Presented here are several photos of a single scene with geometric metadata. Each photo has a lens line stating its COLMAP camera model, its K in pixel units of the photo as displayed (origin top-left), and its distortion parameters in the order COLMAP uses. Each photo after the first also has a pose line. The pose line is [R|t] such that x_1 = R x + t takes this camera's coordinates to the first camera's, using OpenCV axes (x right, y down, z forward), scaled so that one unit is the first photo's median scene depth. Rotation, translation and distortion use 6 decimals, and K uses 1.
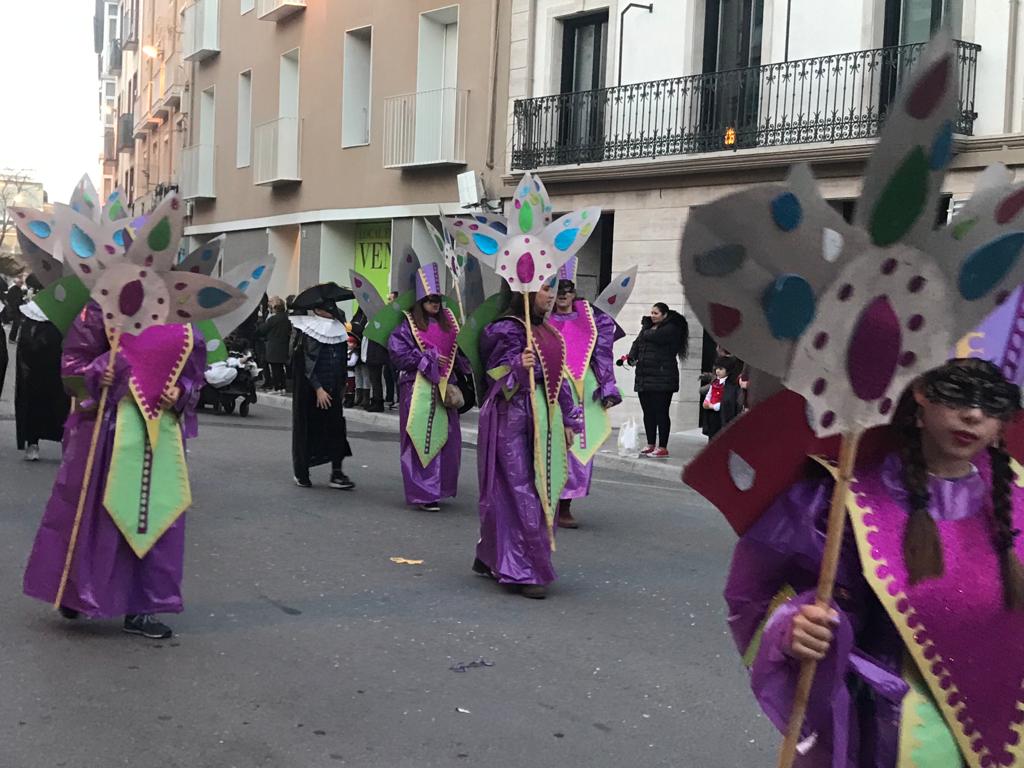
lens RADIAL K [[1628.6, 0, 512.7], [0, 1628.6, 355.1], [0, 0, 1]] dist [0.327253, -1.280134]
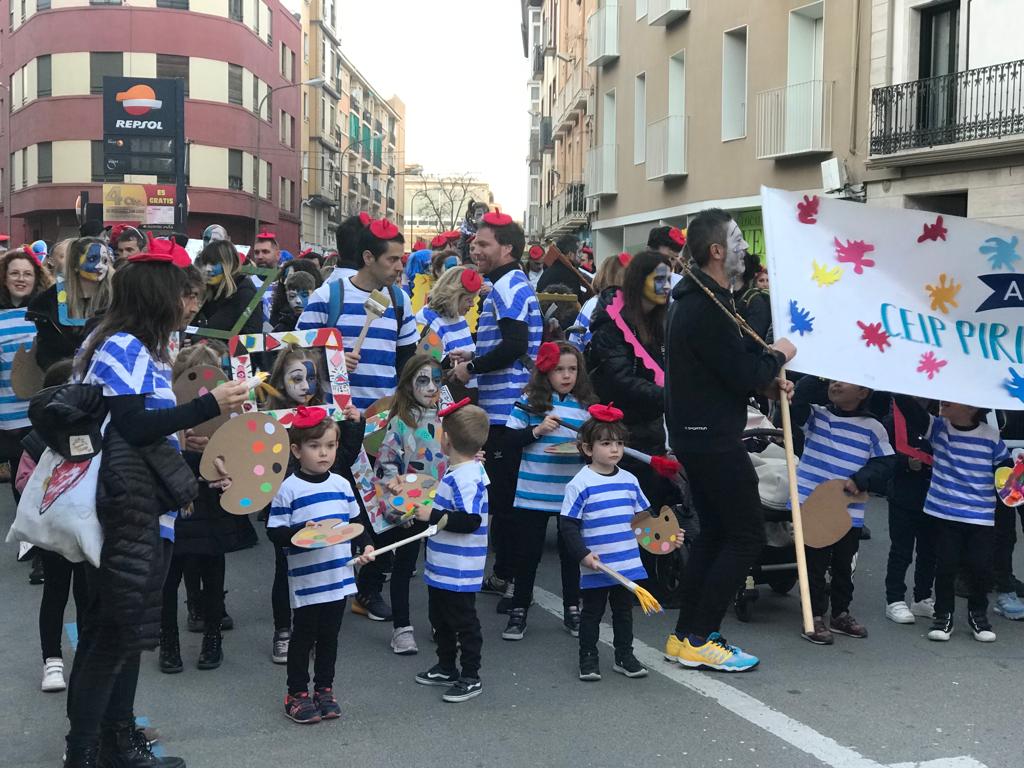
lens RADIAL K [[1694.1, 0, 512.0], [0, 1694.1, 384.0], [0, 0, 1]] dist [0.081189, 0.162742]
pose [[0.964335, -0.017075, -0.264133, 0.058133], [0.022935, 0.999554, 0.019121, 0.006785], [0.263689, -0.024497, 0.964297, -0.109429]]
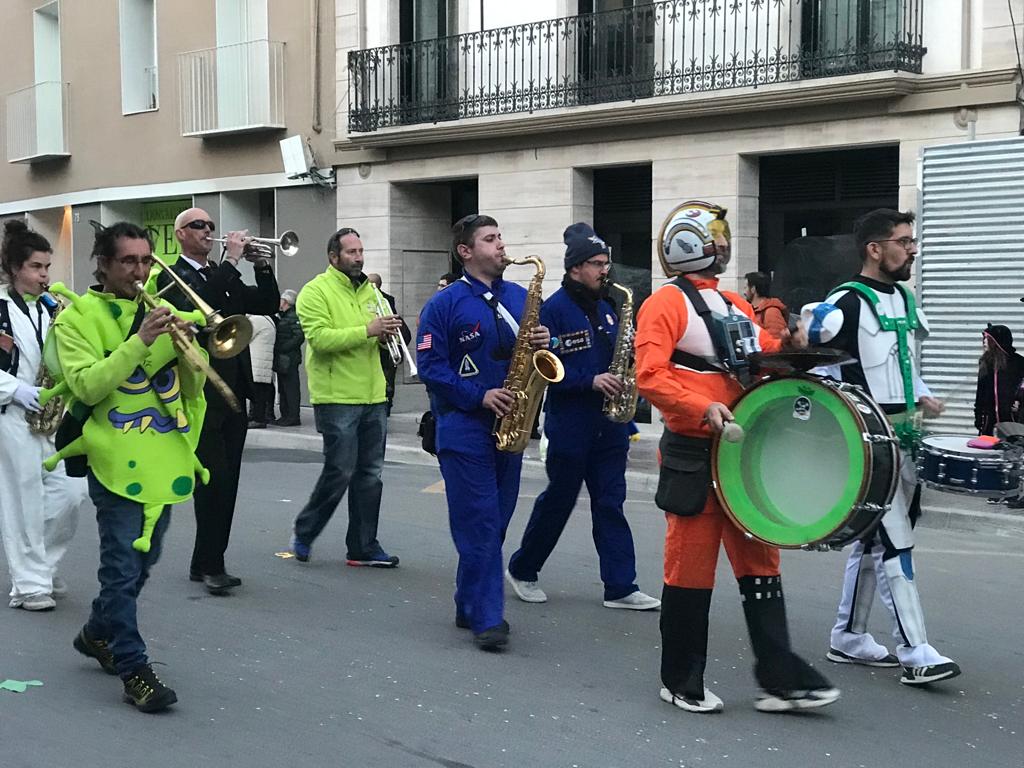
lens RADIAL K [[1694.1, 0, 512.0], [0, 1694.1, 384.0], [0, 0, 1]] dist [0.081189, 0.162742]
pose [[0.984662, -0.053999, 0.165903, -0.065222], [0.049319, 0.998264, 0.032202, -0.005079], [-0.167354, -0.023526, 0.985616, 0.091407]]
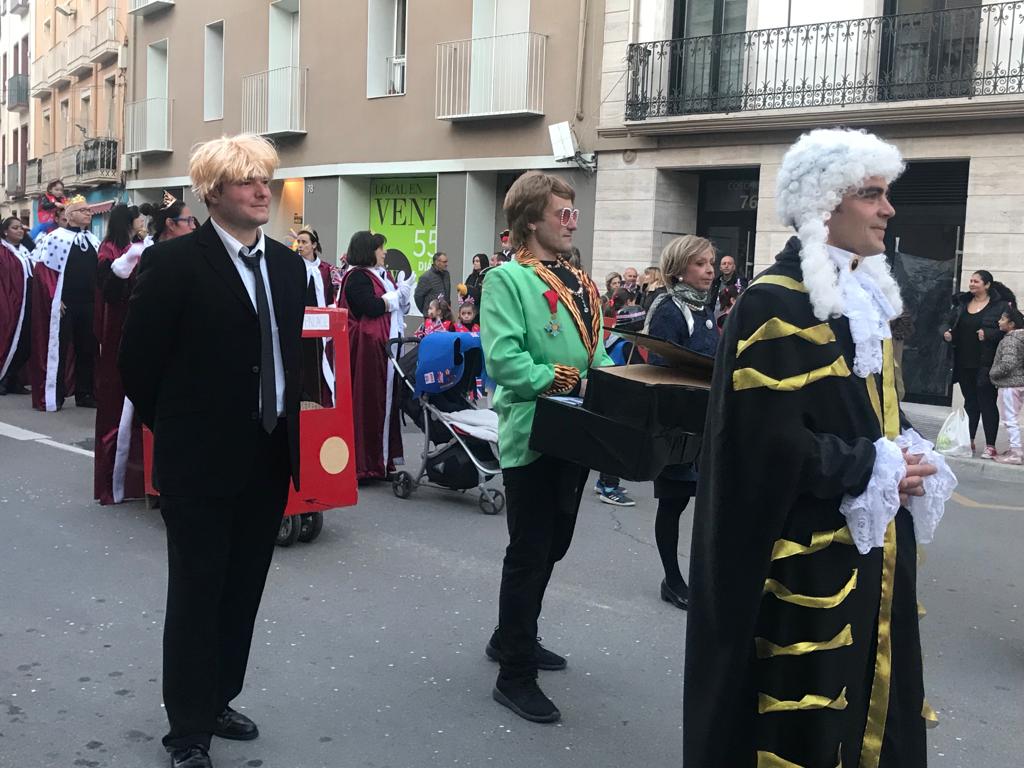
lens RADIAL K [[1234.0, 0, 492.4], [0, 1234.0, 385.3], [0, 0, 1]] dist [0.119746, -0.295812]
pose [[0.980165, -0.018046, 0.197359, -0.197018], [0.002671, 0.996958, 0.077895, -0.016580], [-0.198164, -0.075822, 0.977232, 0.286118]]
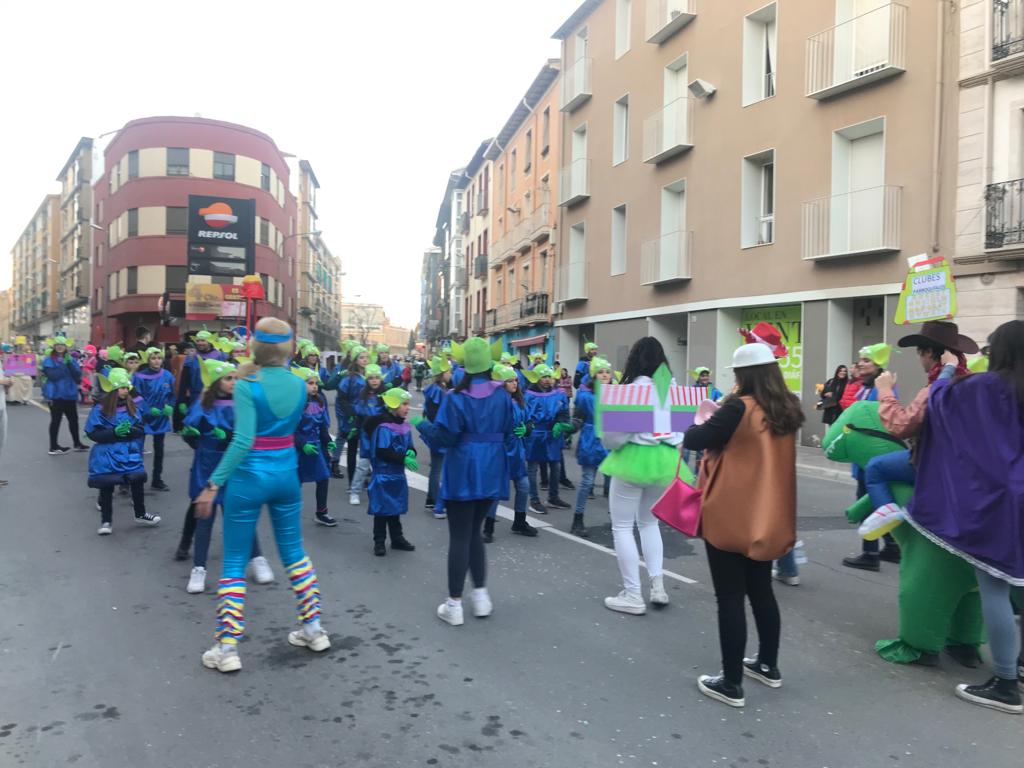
lens RADIAL K [[860.7, 0, 510.7], [0, 860.7, 376.6], [0, 0, 1]] dist [0.037581, -0.003124]
pose [[0.992971, -0.023949, -0.115908, -0.225500], [0.021947, 0.999588, -0.018517, -0.022459], [0.116304, 0.015842, 0.993087, 0.357090]]
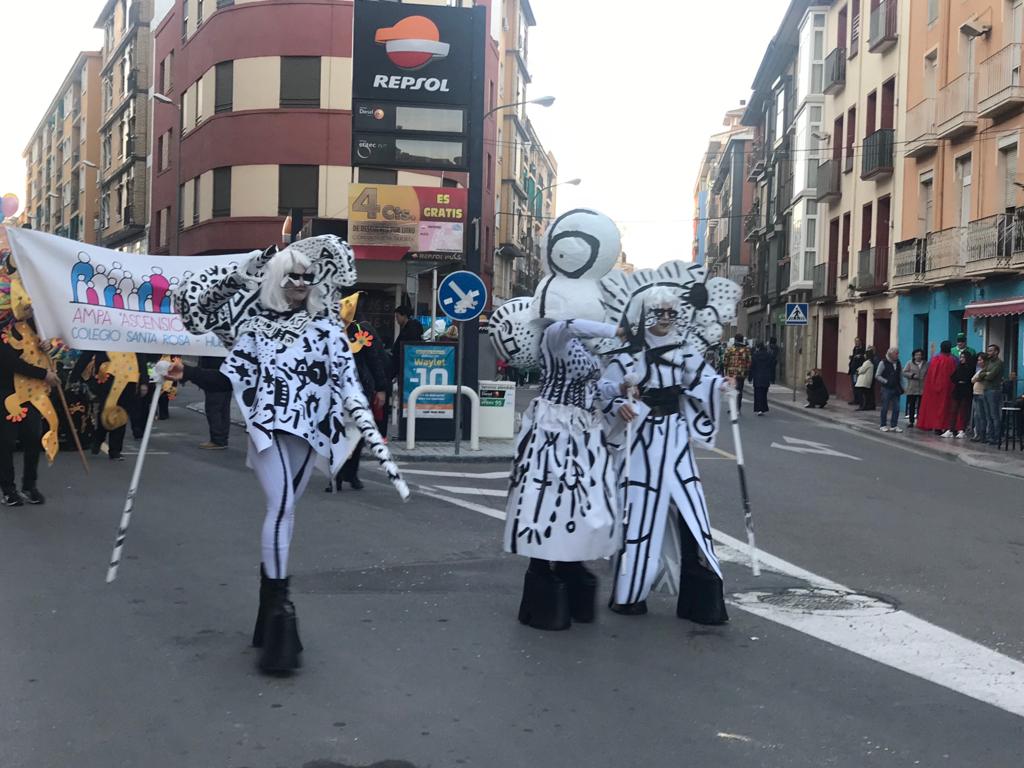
lens RADIAL K [[1498.3, 0, 512.0], [0, 1498.3, 384.0], [0, 0, 1]] dist [0.314914, -1.420095]
pose [[0.947117, -0.006411, -0.320823, -0.339308], [0.003344, 0.999943, -0.010110, -0.034116], [0.320870, 0.008503, 0.947085, 0.512006]]
